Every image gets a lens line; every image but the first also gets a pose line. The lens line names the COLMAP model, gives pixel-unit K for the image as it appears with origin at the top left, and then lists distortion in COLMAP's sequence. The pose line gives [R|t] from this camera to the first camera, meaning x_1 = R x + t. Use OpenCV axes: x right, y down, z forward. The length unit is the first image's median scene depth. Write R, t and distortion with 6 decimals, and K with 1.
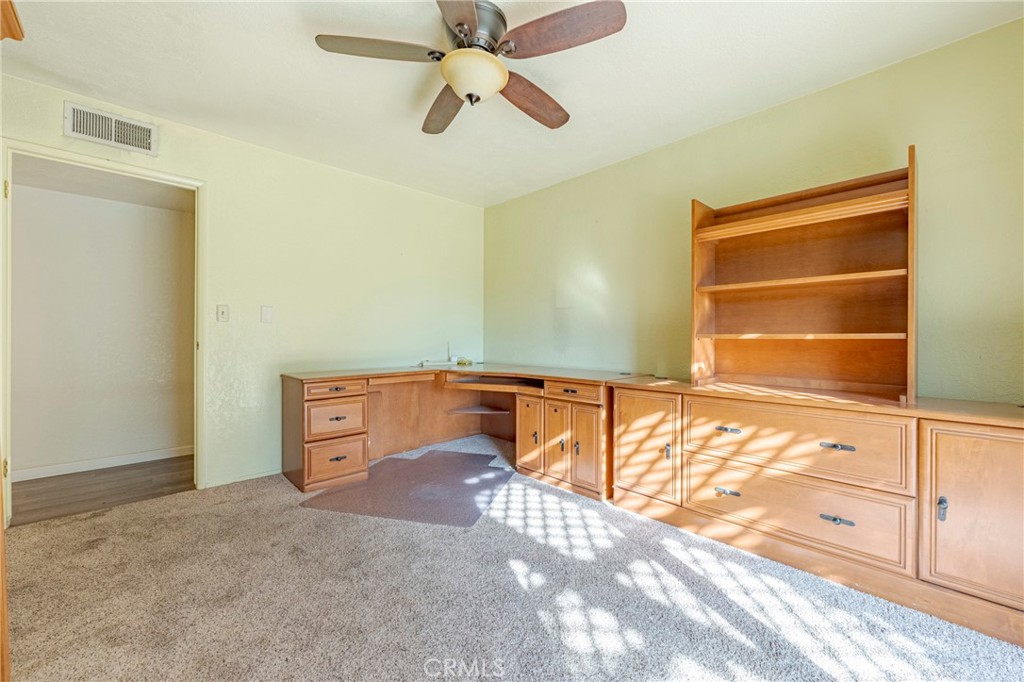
lens RADIAL K [[403.1, 0, 513.0], [0, 403.1, 335.2], [0, 0, 1]] dist [-0.000121, 0.000155]
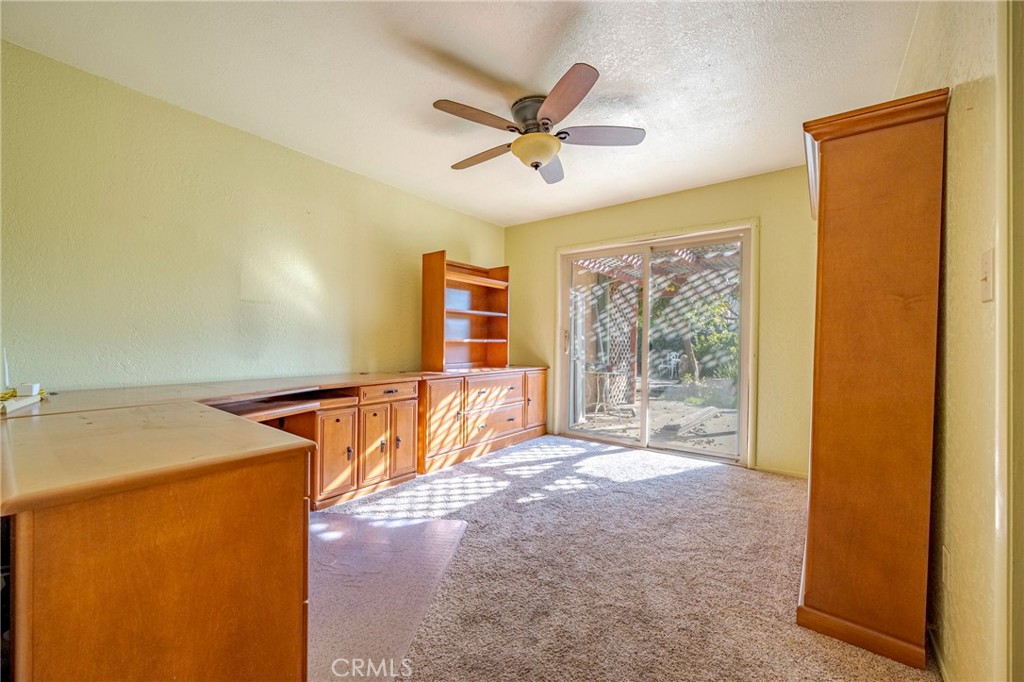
lens RADIAL K [[403.1, 0, 512.6], [0, 403.1, 344.4], [0, 0, 1]] dist [-0.000121, 0.000155]
pose [[-0.159237, -0.010599, 0.987184, -1.190658], [-0.019354, 0.999784, 0.007612, 0.001597], [-0.987051, -0.017894, -0.159407, 1.084463]]
